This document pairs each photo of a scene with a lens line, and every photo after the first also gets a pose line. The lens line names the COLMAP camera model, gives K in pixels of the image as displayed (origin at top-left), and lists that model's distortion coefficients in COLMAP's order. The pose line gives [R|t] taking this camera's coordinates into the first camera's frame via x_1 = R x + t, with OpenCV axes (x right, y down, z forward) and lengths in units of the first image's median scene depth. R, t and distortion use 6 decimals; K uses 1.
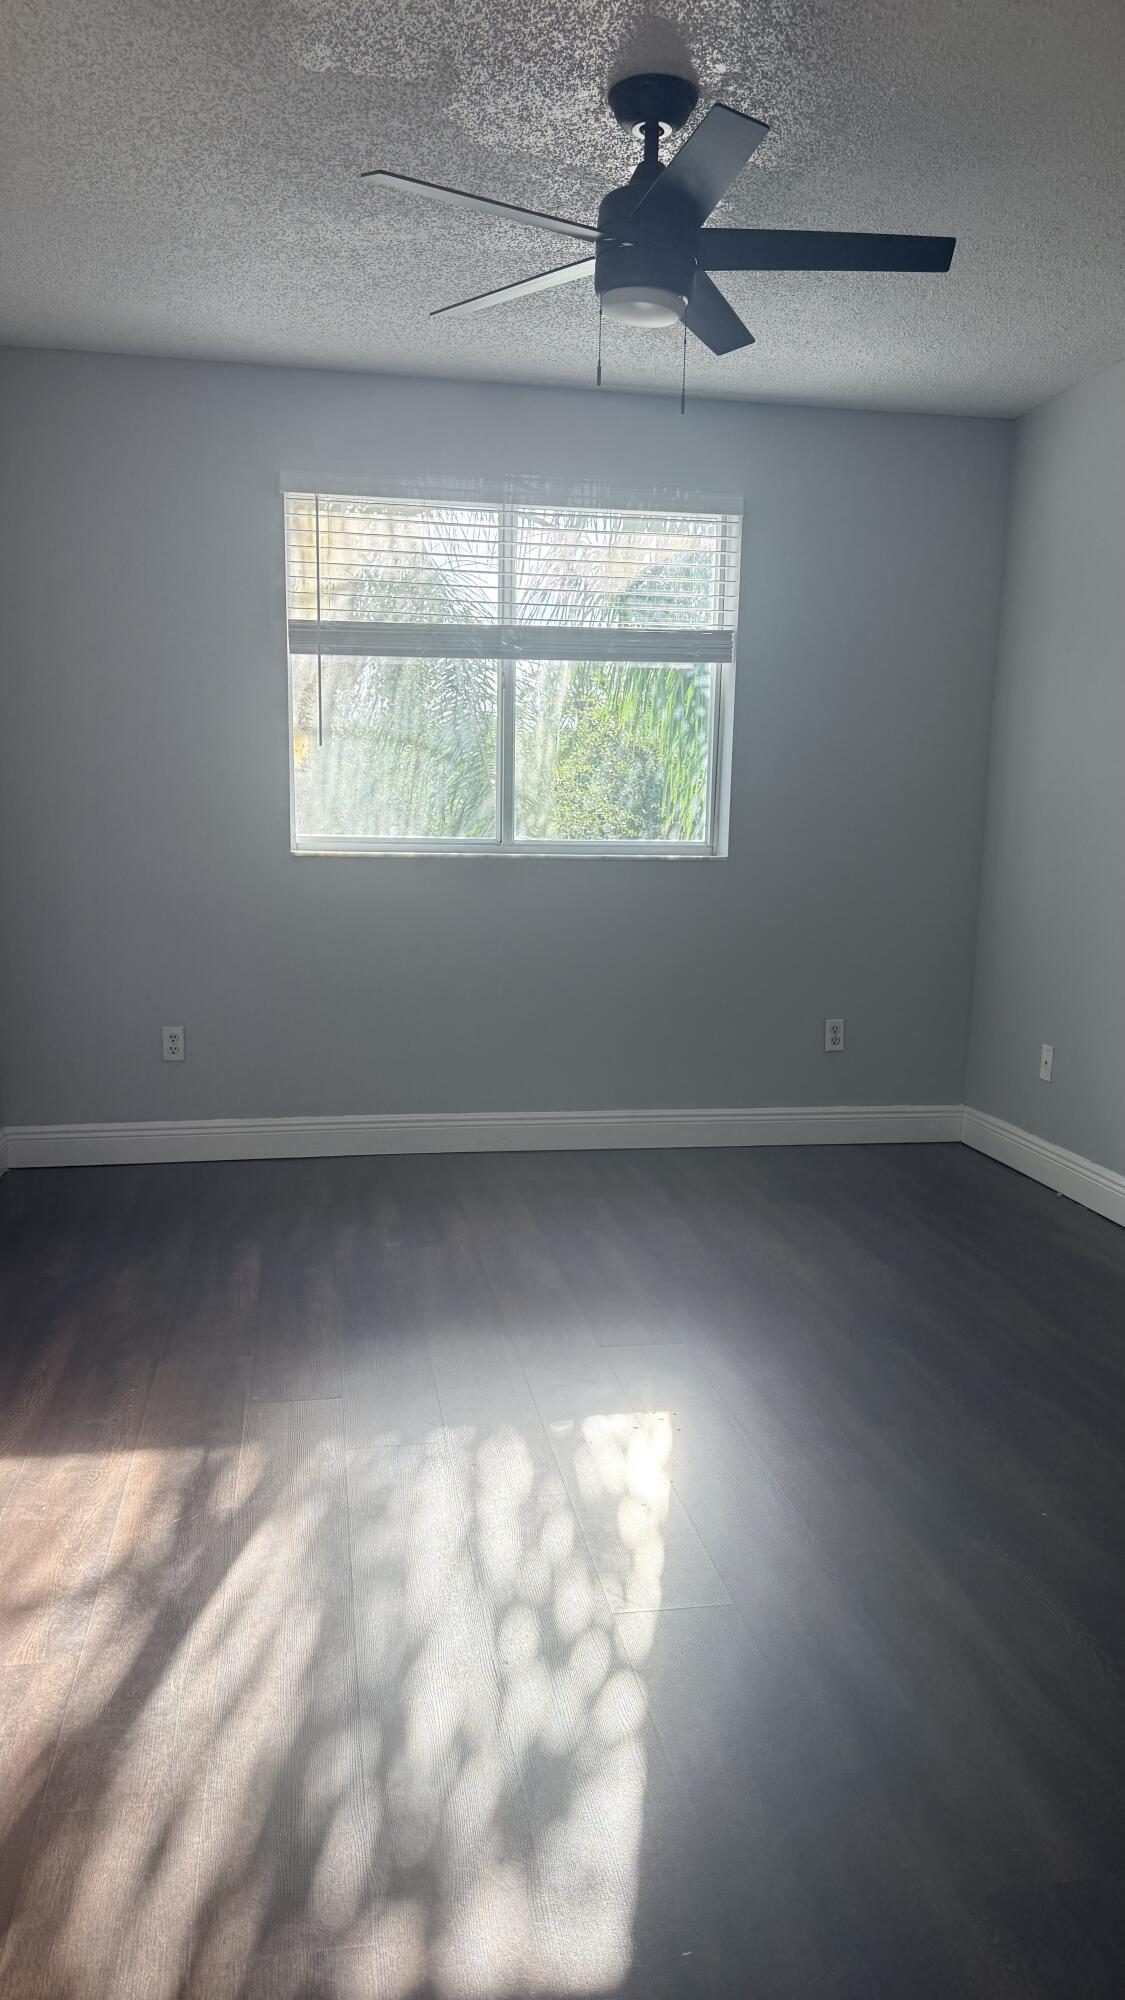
lens RADIAL K [[1408.5, 0, 561.8], [0, 1408.5, 1035.2], [0, 0, 1]] dist [0.076859, -0.098729]
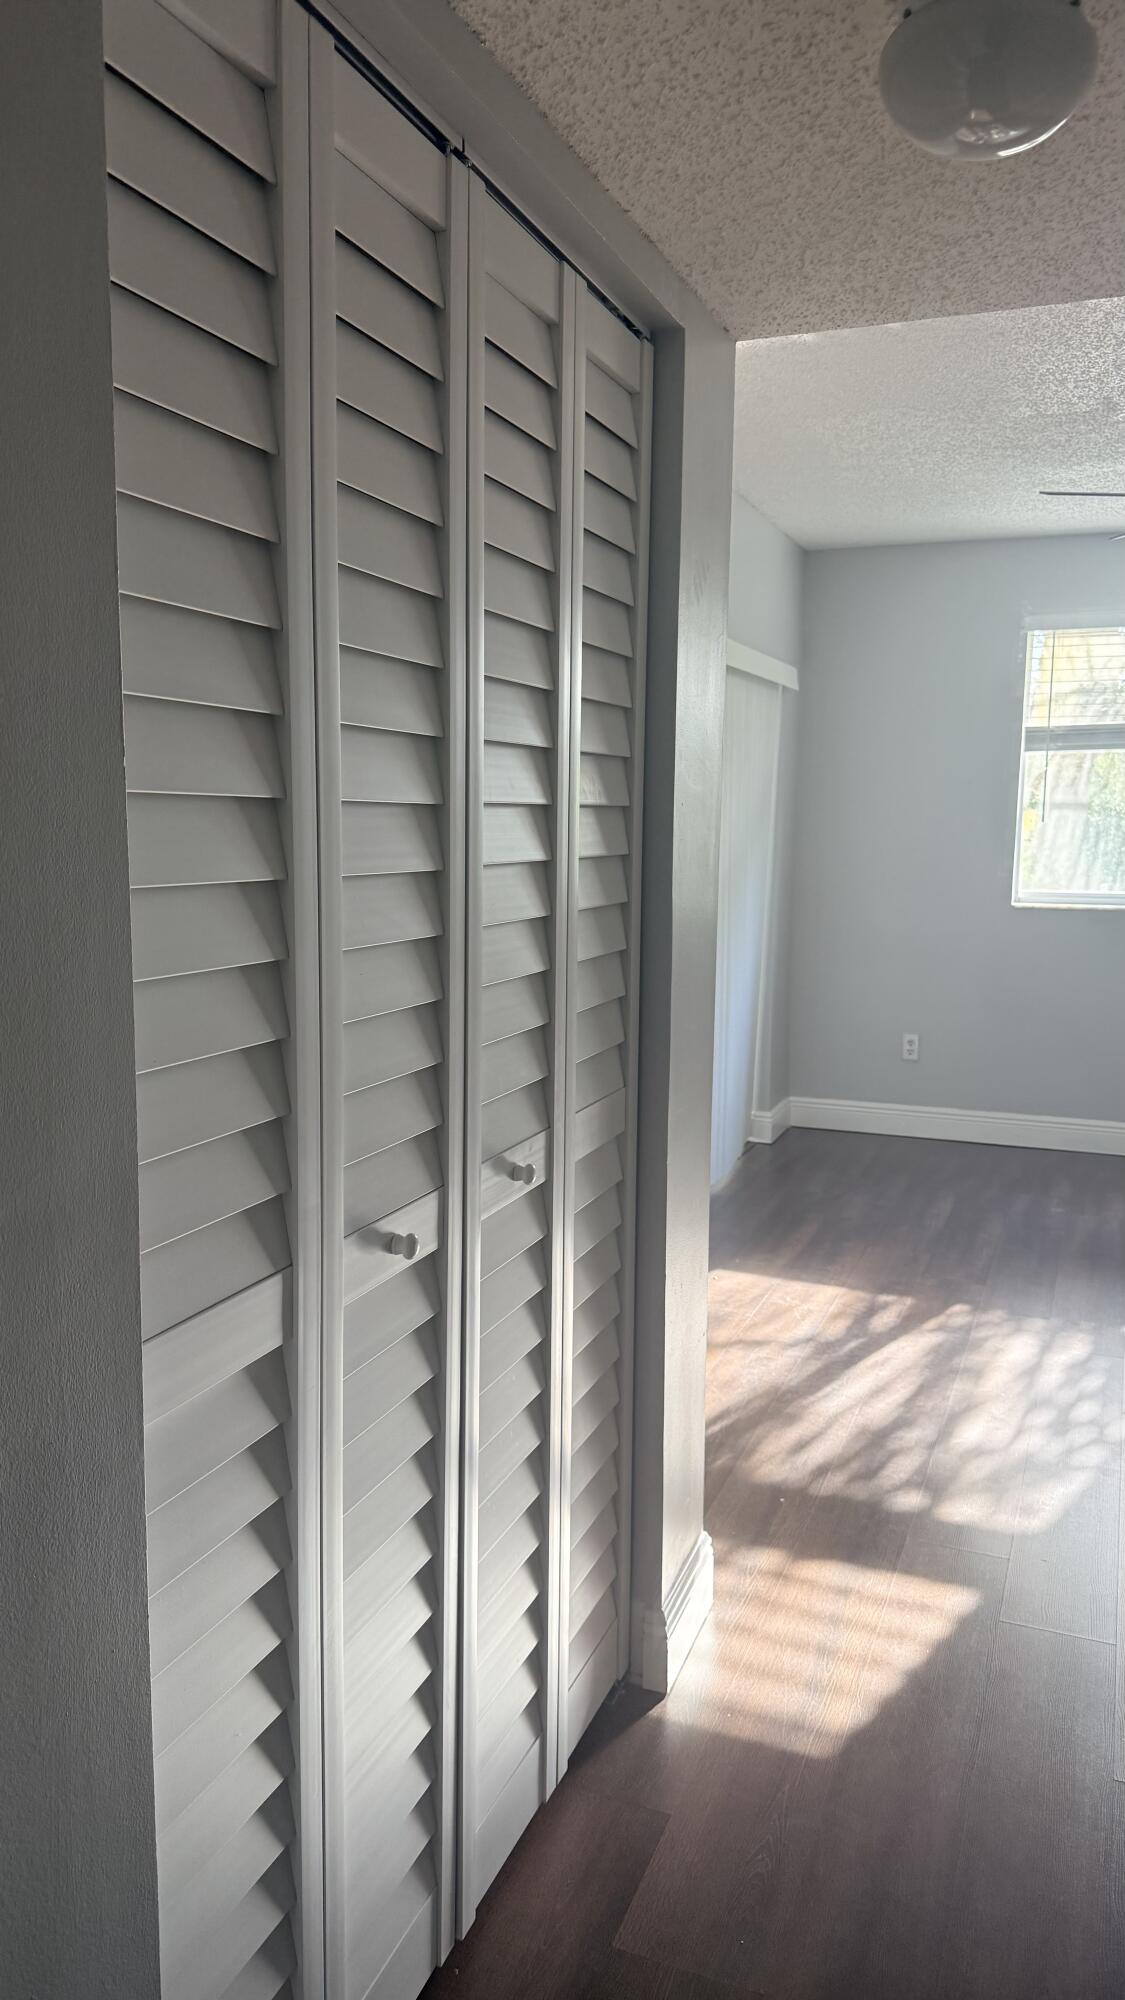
lens RADIAL K [[1408.5, 0, 561.8], [0, 1408.5, 1035.2], [0, 0, 1]] dist [0.076859, -0.098729]
pose [[0.846059, 0.072565, -0.528128, 0.271779], [-0.081387, 0.996661, 0.006559, 0.023866], [0.526841, 0.037433, 0.849139, -0.542664]]
